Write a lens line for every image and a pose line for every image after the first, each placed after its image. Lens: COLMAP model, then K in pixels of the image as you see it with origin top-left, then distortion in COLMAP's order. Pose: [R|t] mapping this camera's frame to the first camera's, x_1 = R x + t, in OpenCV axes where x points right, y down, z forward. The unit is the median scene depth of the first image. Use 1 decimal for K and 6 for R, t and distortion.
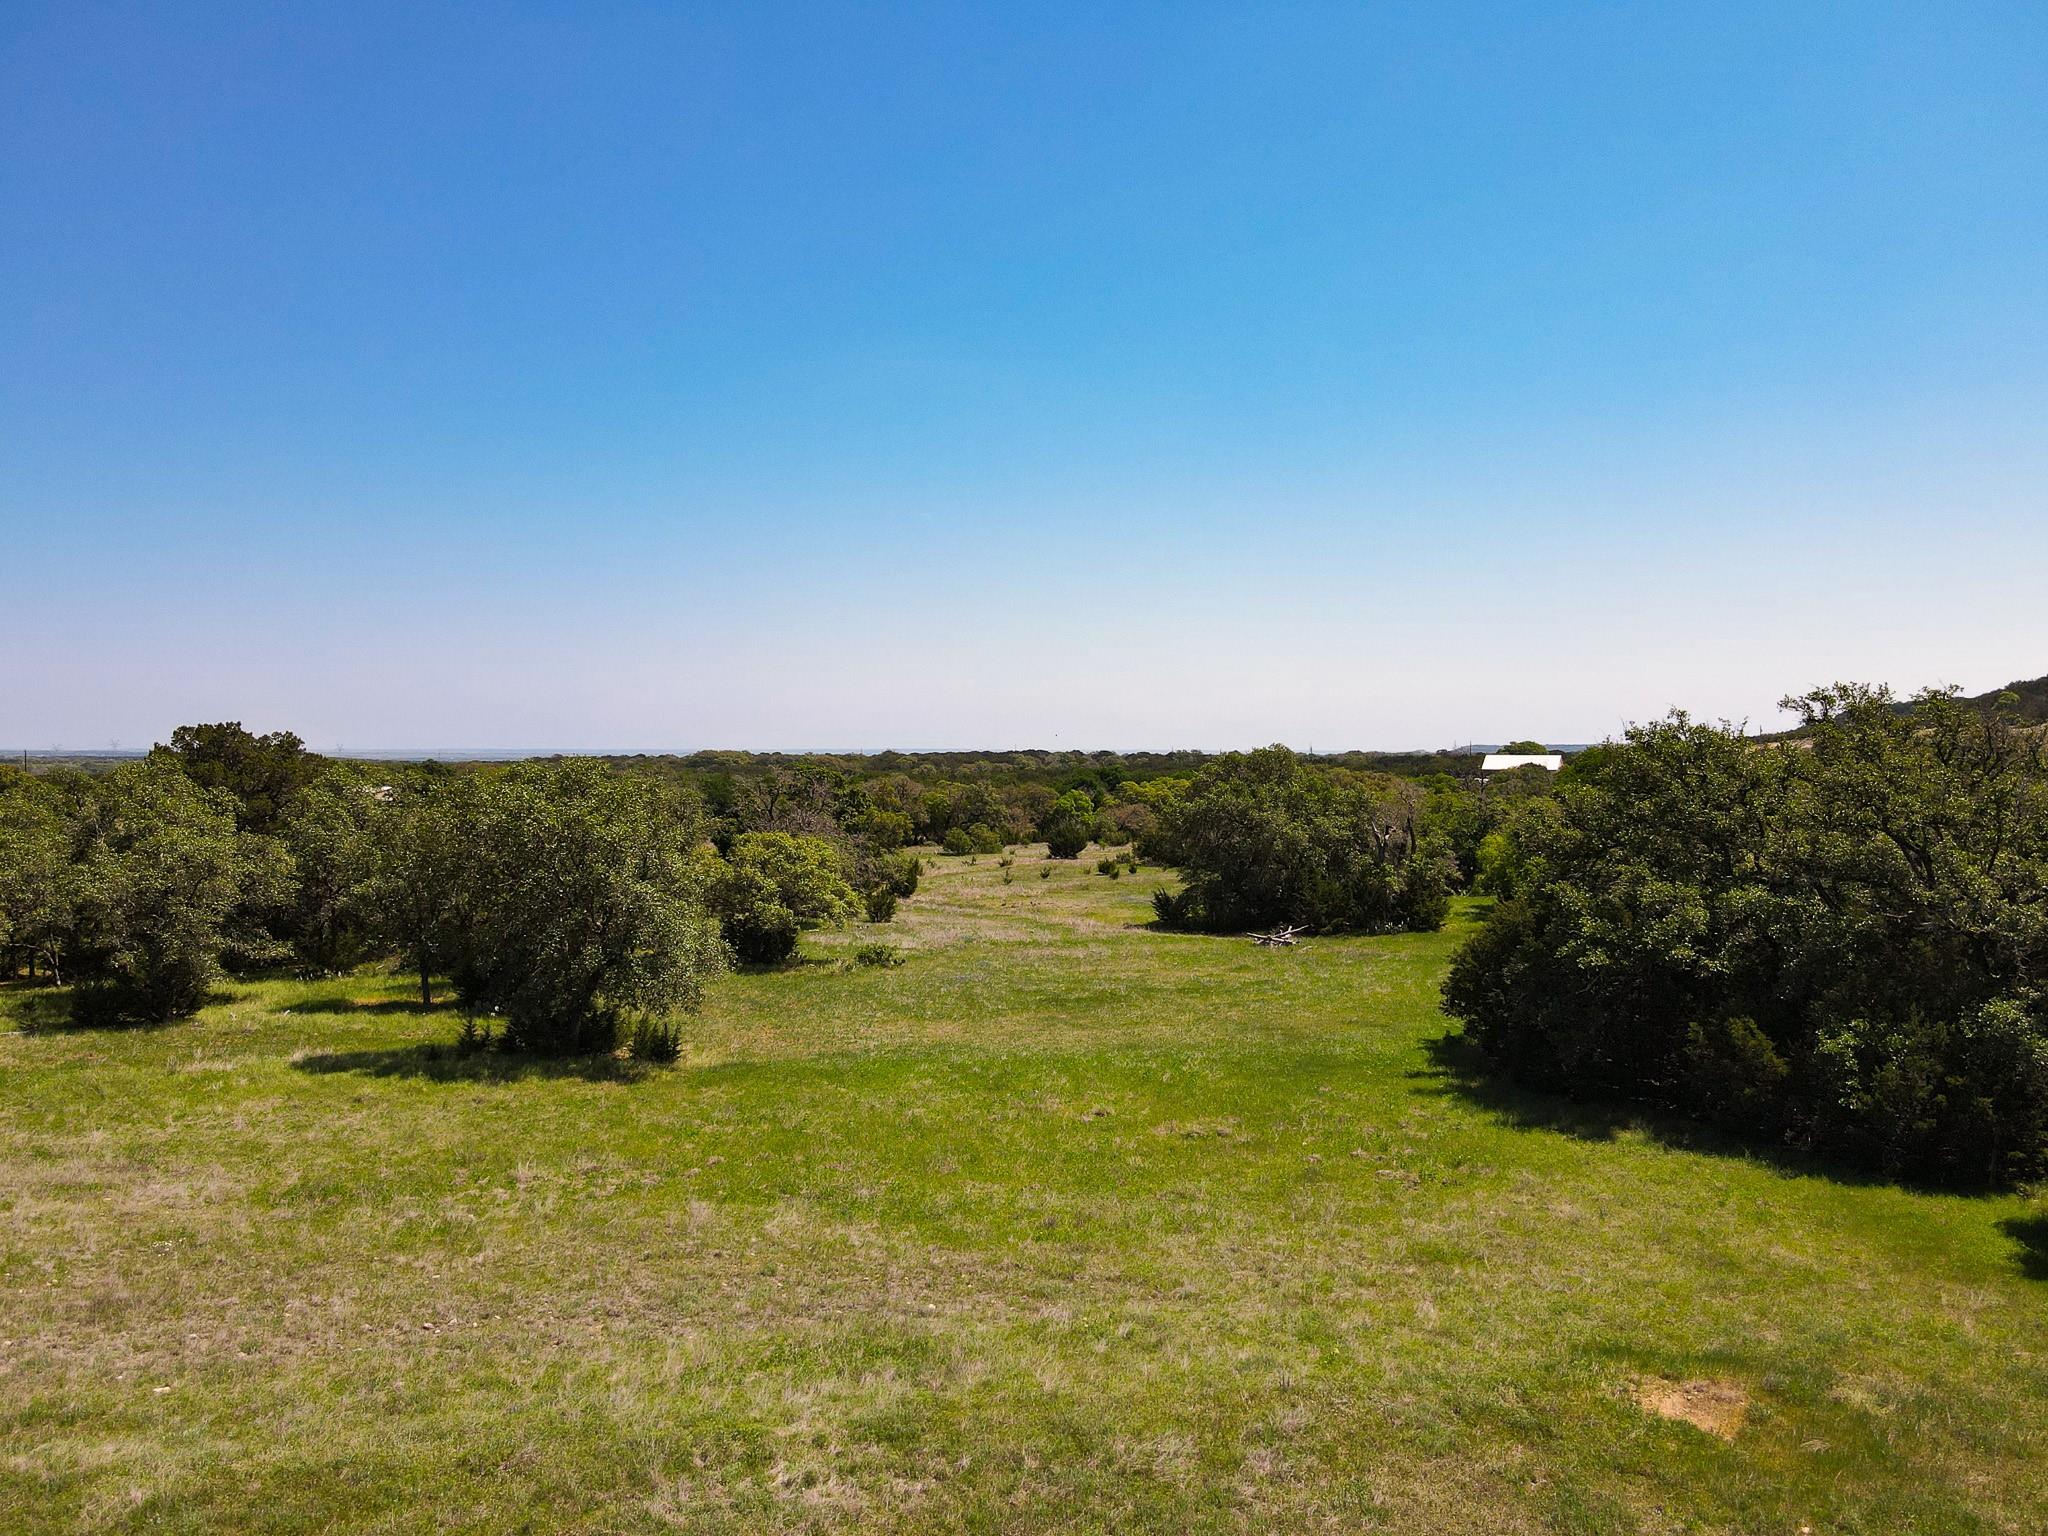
lens RADIAL K [[1501.6, 0, 1019.6], [0, 1501.6, 764.8], [0, 0, 1]] dist [-0.005482, 0.040298]
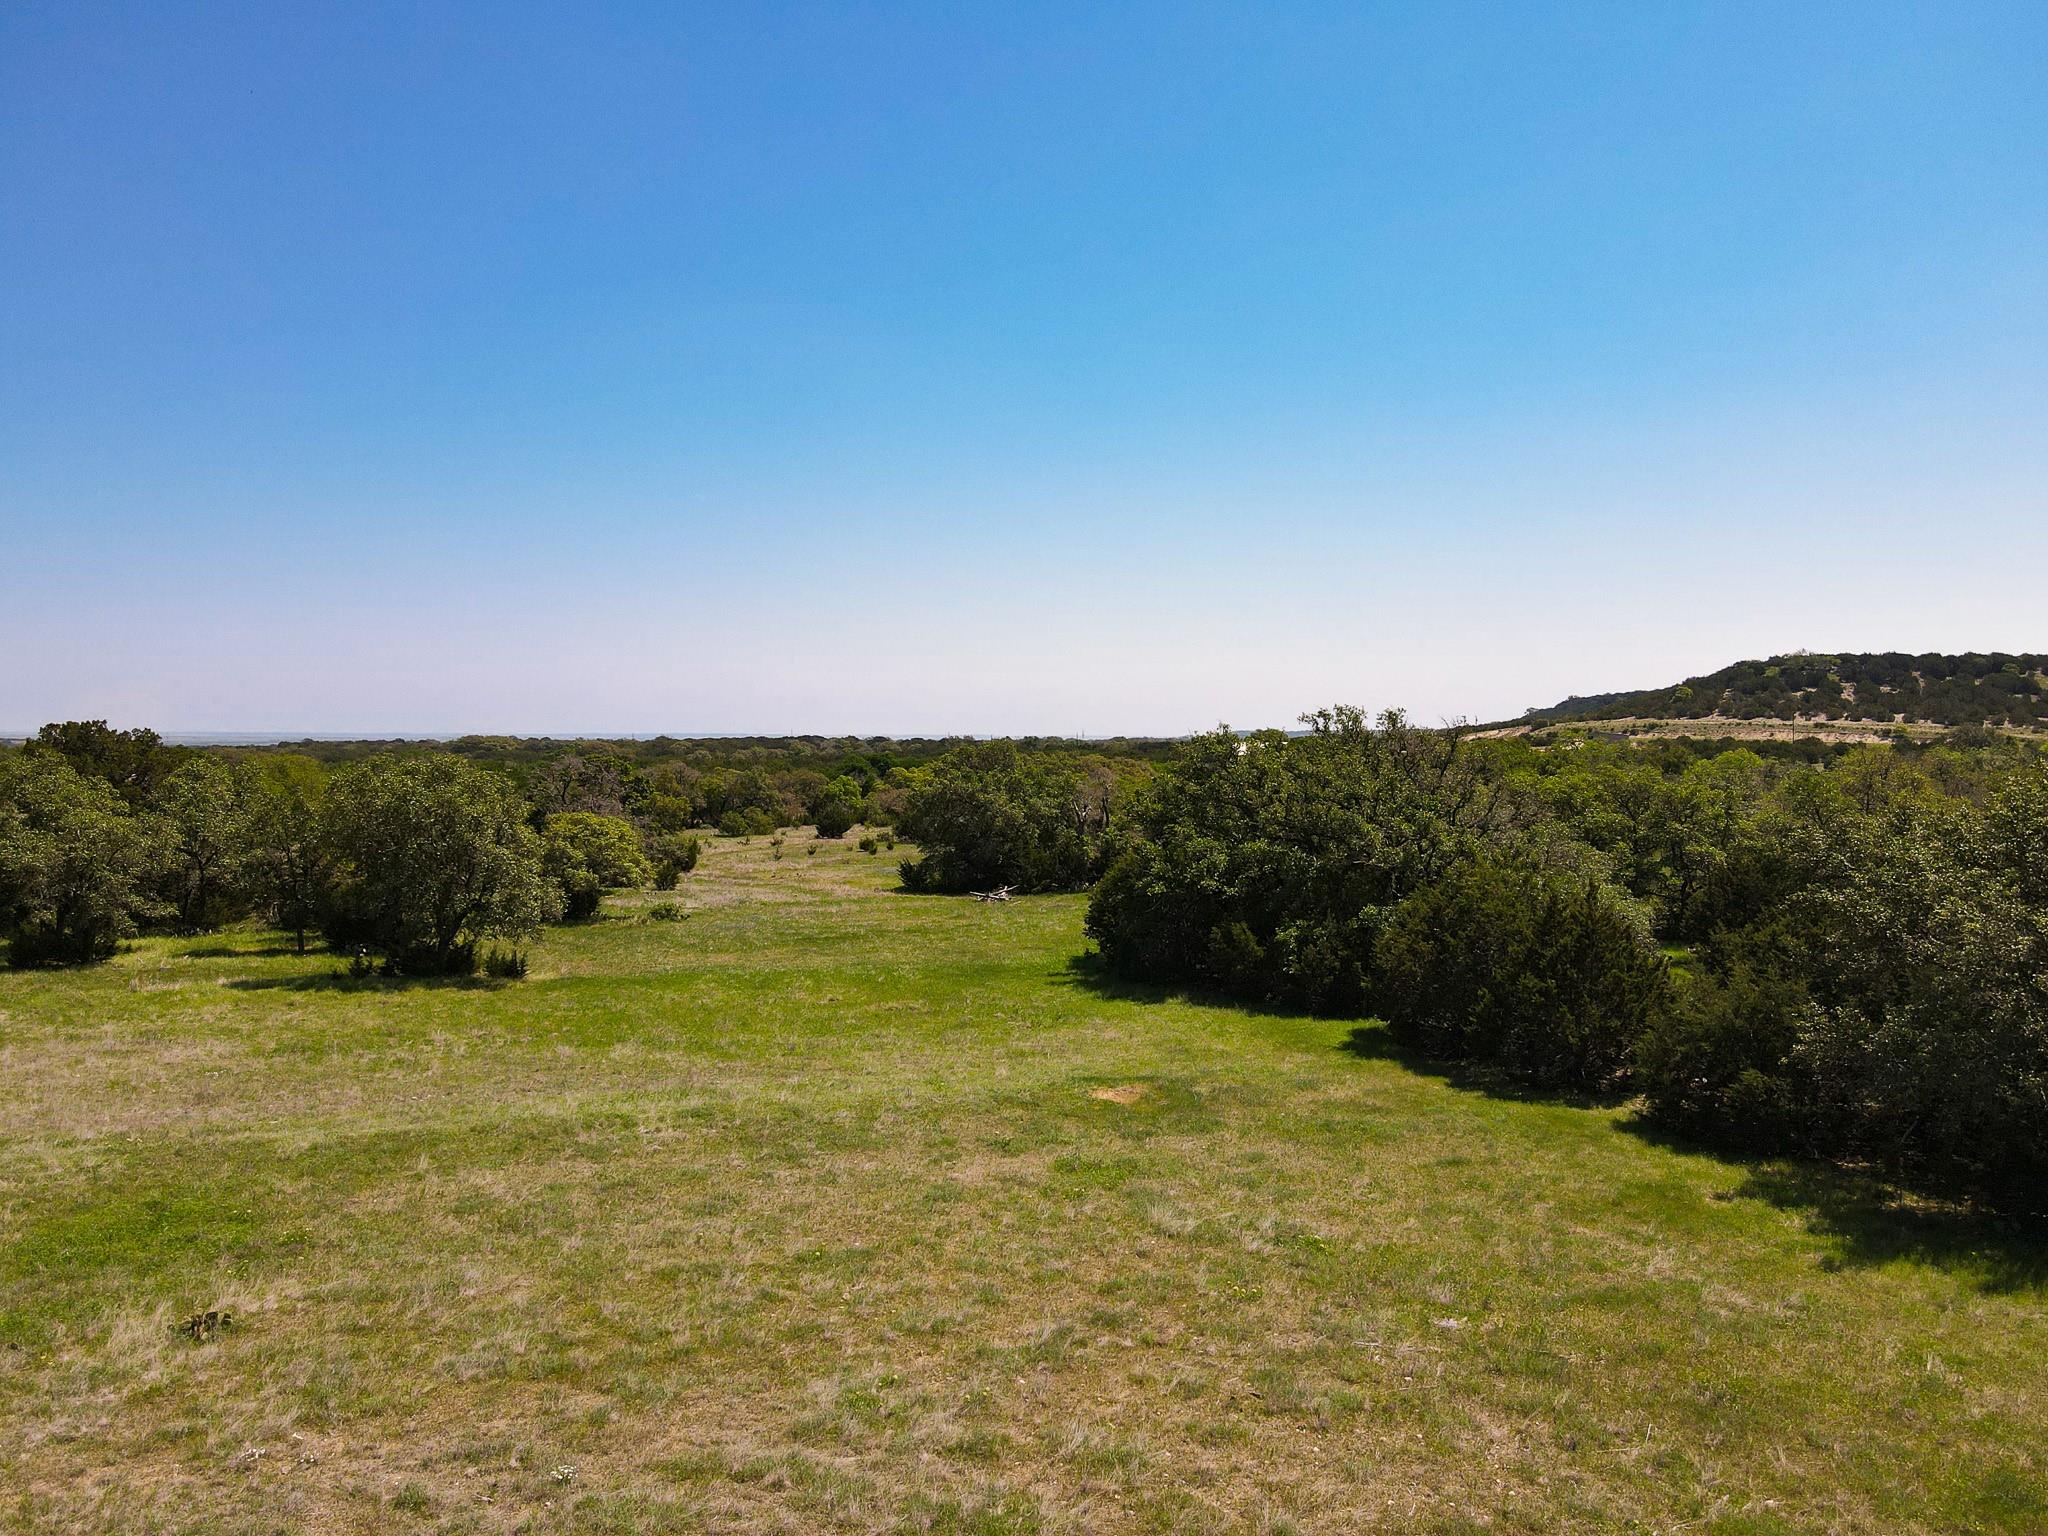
lens RADIAL K [[1504.1, 0, 1021.1], [0, 1504.1, 753.8], [0, 0, 1]] dist [0.000078, 0.028815]
pose [[0.989012, 0.000534, 0.147836, 0.014236], [-0.000948, 0.999996, 0.002728, -0.008795], [-0.147834, -0.002838, 0.989008, -0.365929]]
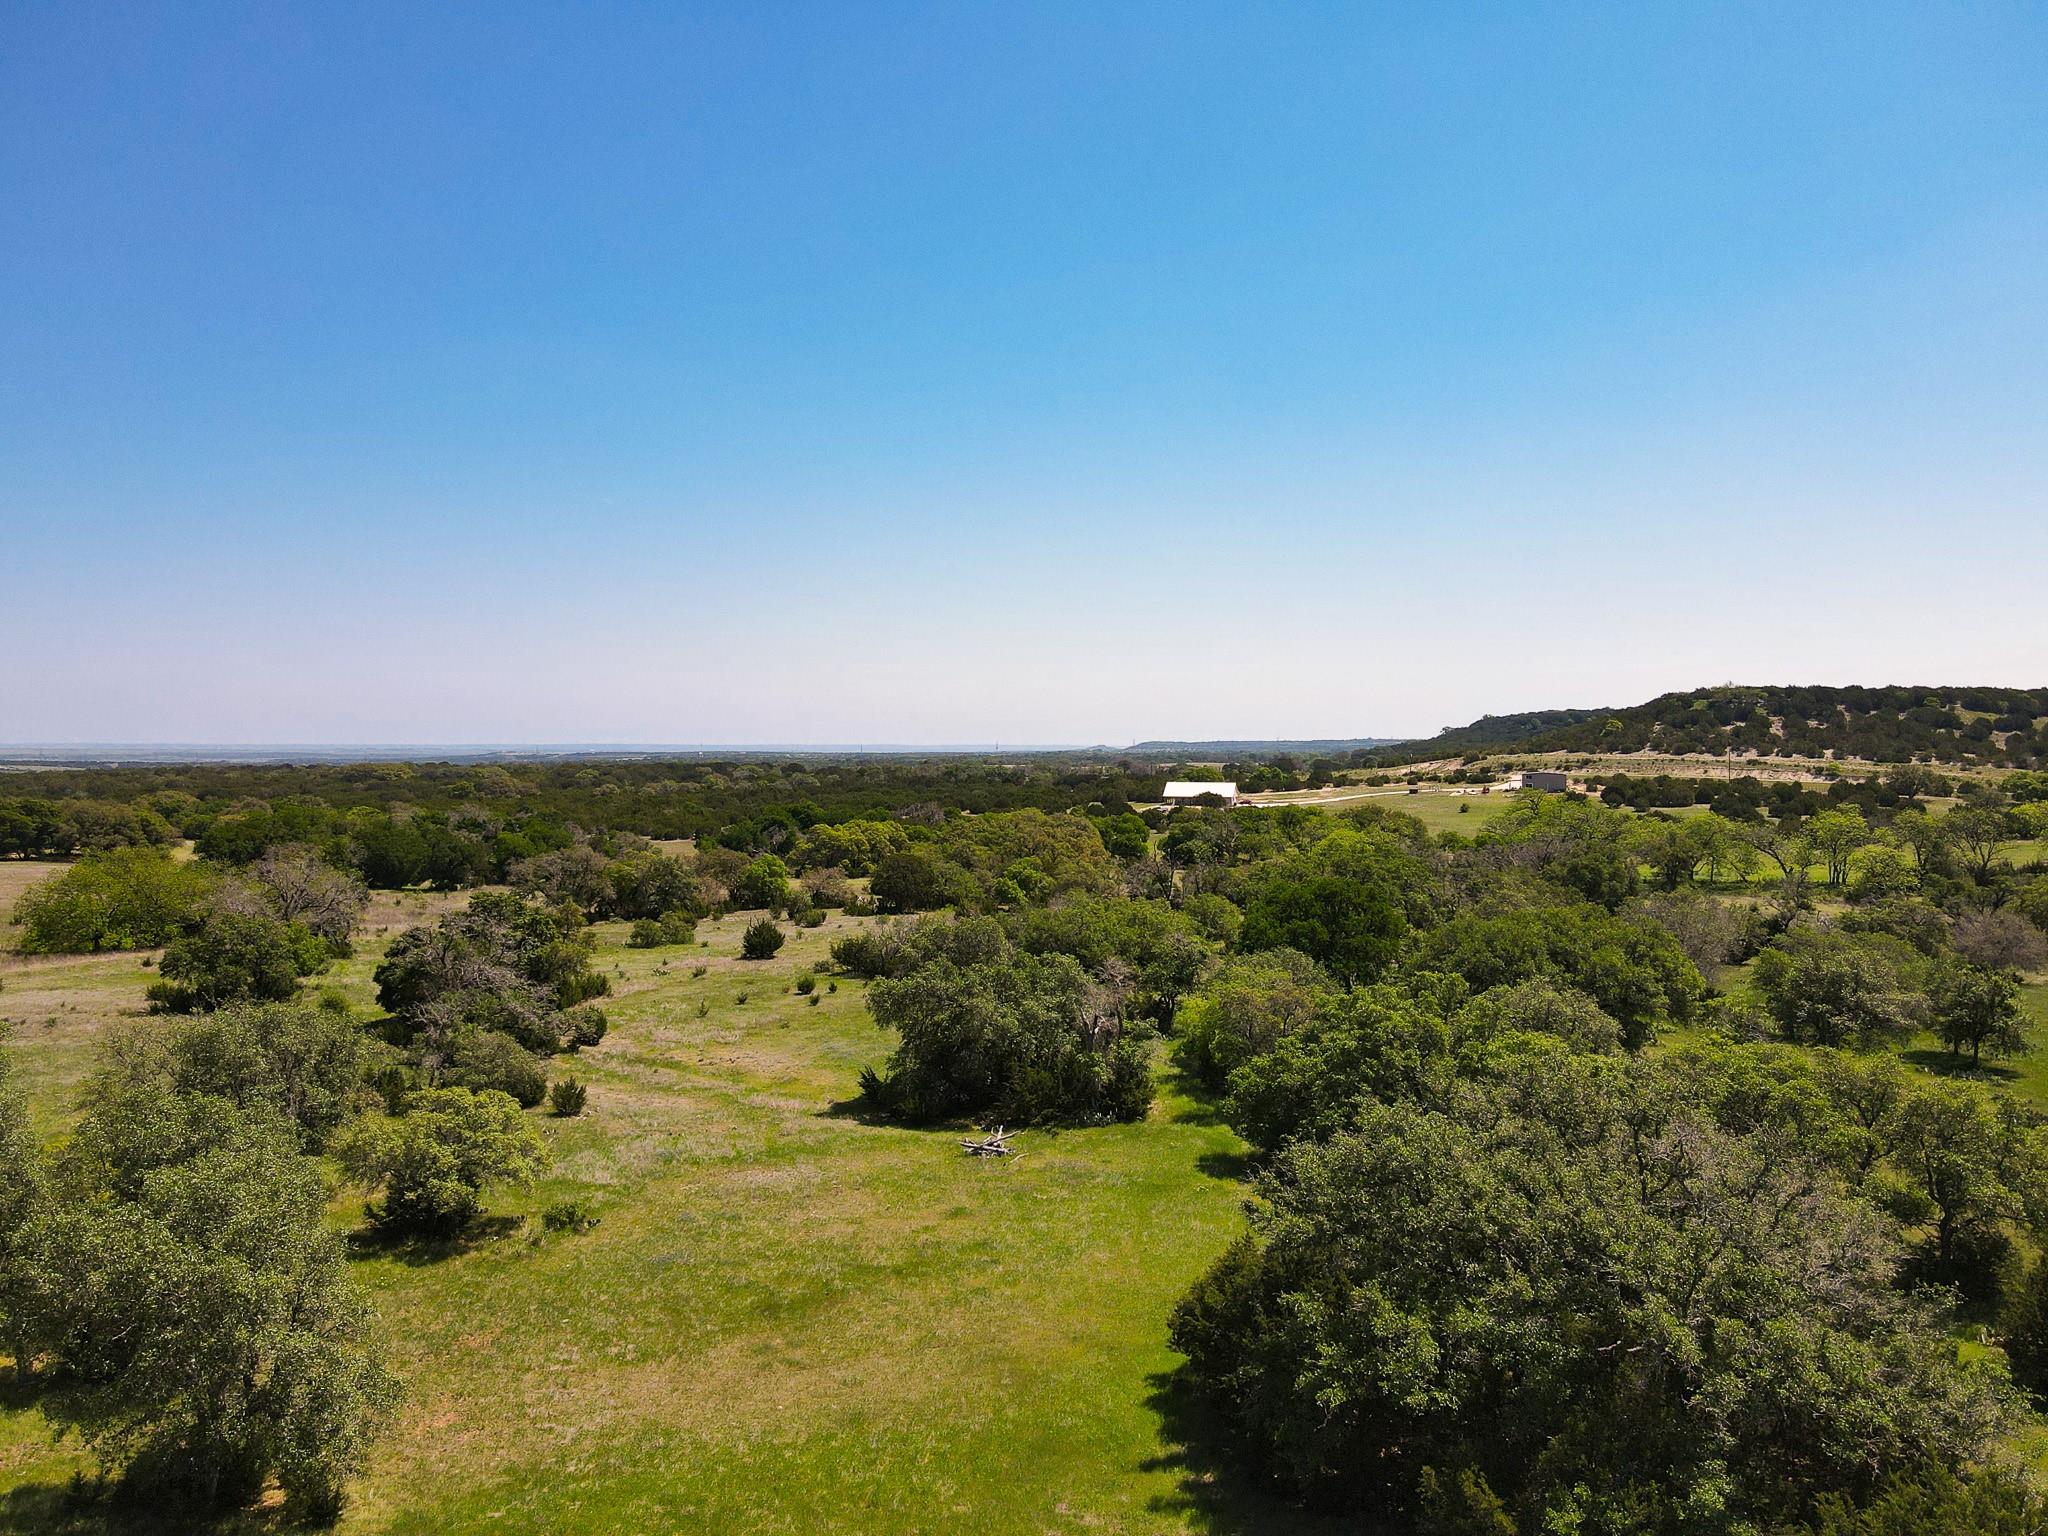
lens RADIAL K [[1501.6, 0, 1019.6], [0, 1501.6, 764.8], [0, 0, 1]] dist [-0.005482, 0.040298]
pose [[0.978727, -0.002749, 0.205148, -0.016391], [0.001758, 0.999986, 0.005013, -0.216742], [-0.205158, -0.004546, 0.978718, 0.050625]]
